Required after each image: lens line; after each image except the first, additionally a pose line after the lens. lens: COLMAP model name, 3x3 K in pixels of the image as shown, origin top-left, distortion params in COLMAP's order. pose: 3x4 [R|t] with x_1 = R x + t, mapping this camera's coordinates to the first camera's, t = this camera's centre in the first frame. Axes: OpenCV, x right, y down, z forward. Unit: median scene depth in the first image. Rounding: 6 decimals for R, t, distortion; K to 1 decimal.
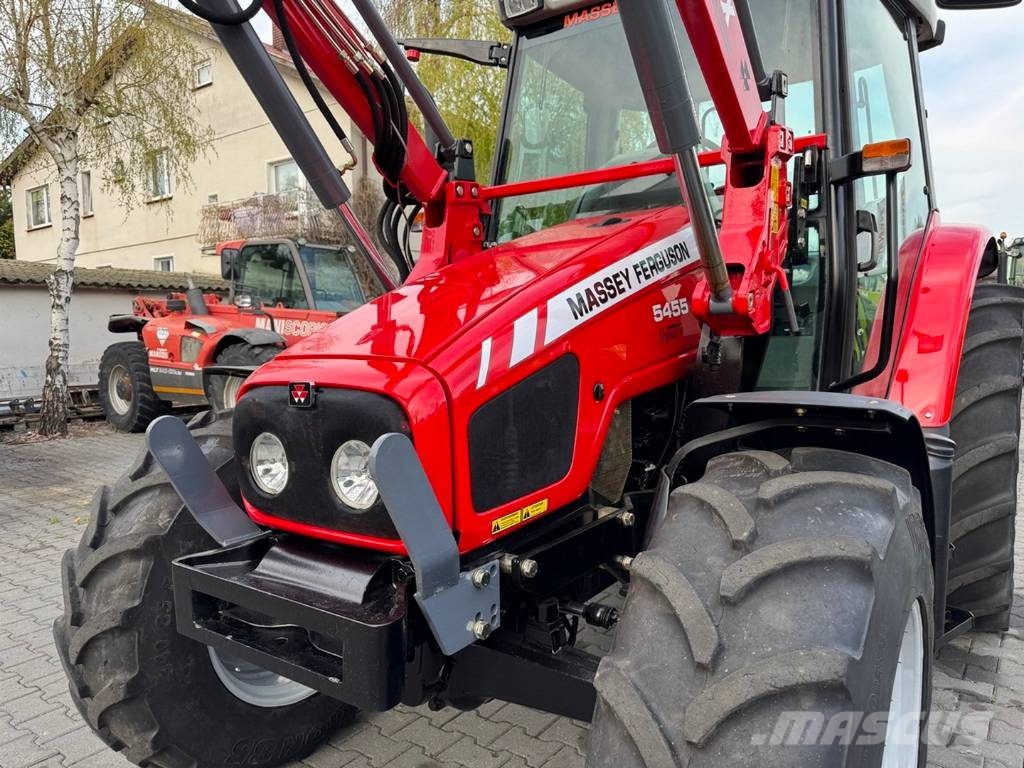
lens RADIAL K [[714.9, 0, 511.7], [0, 714.9, 389.3], [0, 0, 1]] dist [0.075862, -0.107987]
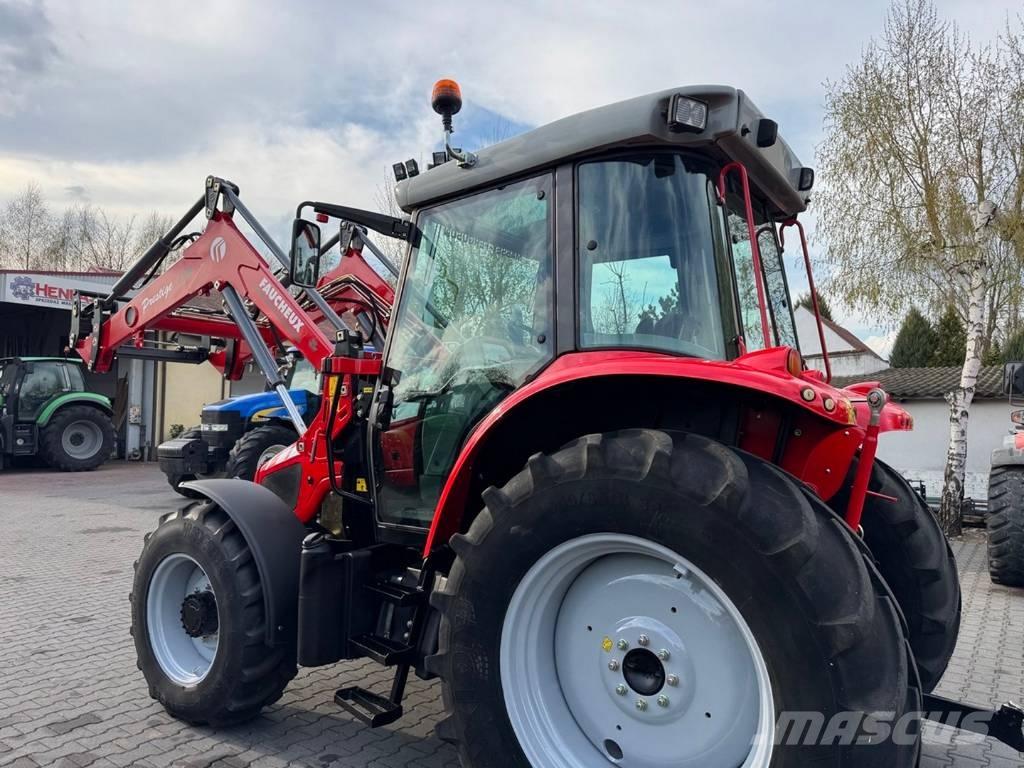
lens RADIAL K [[720.6, 0, 511.7], [0, 720.6, 388.2], [0, 0, 1]] dist [0.051713, -0.063304]
pose [[0.014614, -0.037339, -0.999196, 0.590978], [-0.097102, 0.994526, -0.038584, -0.064700], [0.995167, 0.097588, 0.010908, 0.367698]]
